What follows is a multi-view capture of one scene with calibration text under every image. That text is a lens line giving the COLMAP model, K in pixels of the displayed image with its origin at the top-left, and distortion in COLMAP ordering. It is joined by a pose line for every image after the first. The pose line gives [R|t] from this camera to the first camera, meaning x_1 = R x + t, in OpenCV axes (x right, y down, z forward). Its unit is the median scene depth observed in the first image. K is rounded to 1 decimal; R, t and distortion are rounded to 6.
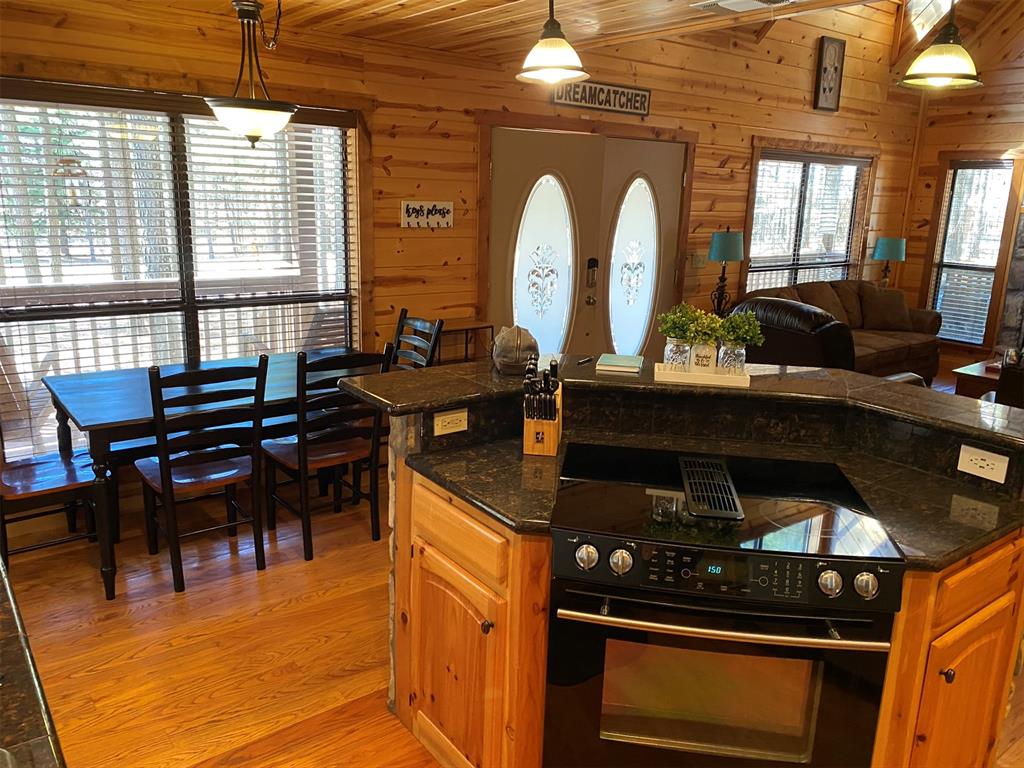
lens RADIAL K [[791.3, 0, 514.3], [0, 791.3, 387.4], [0, 0, 1]] dist [0.036684, -0.030328]
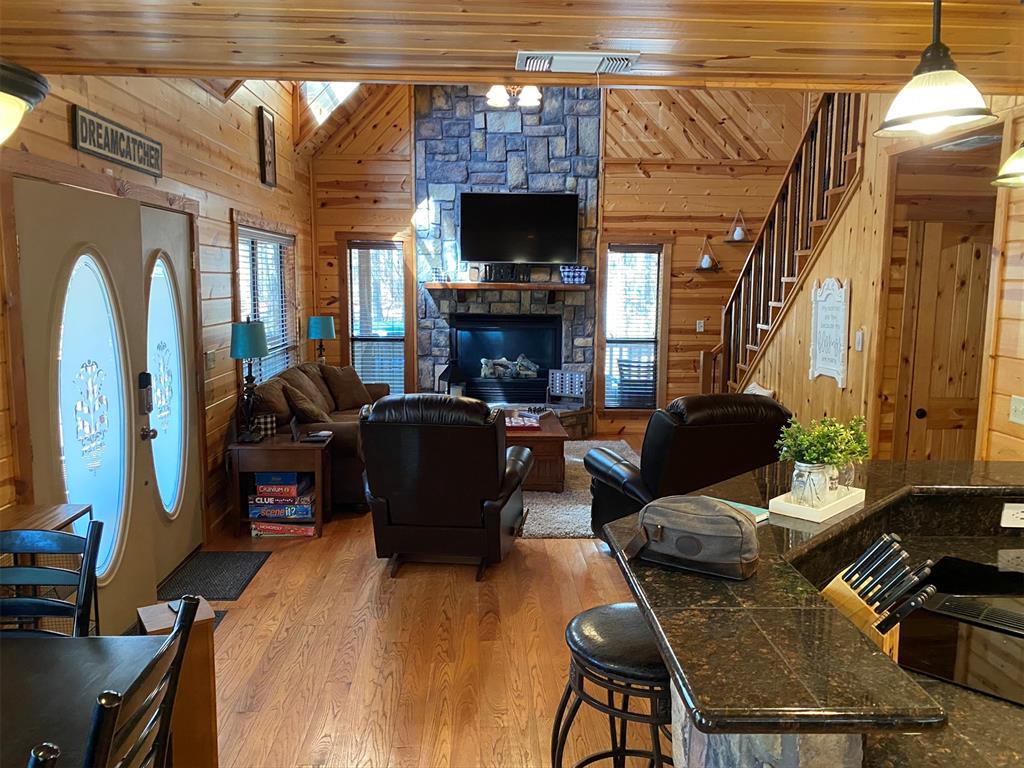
lens RADIAL K [[791.3, 0, 513.8], [0, 791.3, 388.3], [0, 0, 1]] dist [0.036684, -0.030328]
pose [[0.578968, -0.139772, 0.803281, -0.205520], [0.210723, 0.977377, 0.018186, -0.073514], [-0.787650, 0.158740, 0.595323, 0.259307]]
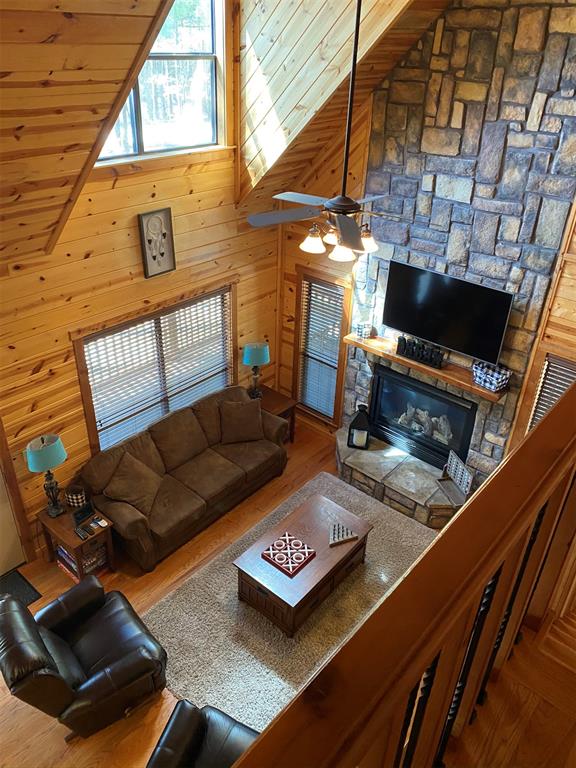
lens RADIAL K [[593.5, 0, 267.8], [0, 593.5, 384.2], [0, 0, 1]] dist [0.036684, -0.030328]
pose [[0.985023, -0.092893, 0.145258, 0.386677], [0.047339, 0.955791, 0.290213, -0.412027], [-0.165795, -0.278990, 0.945874, 0.174978]]
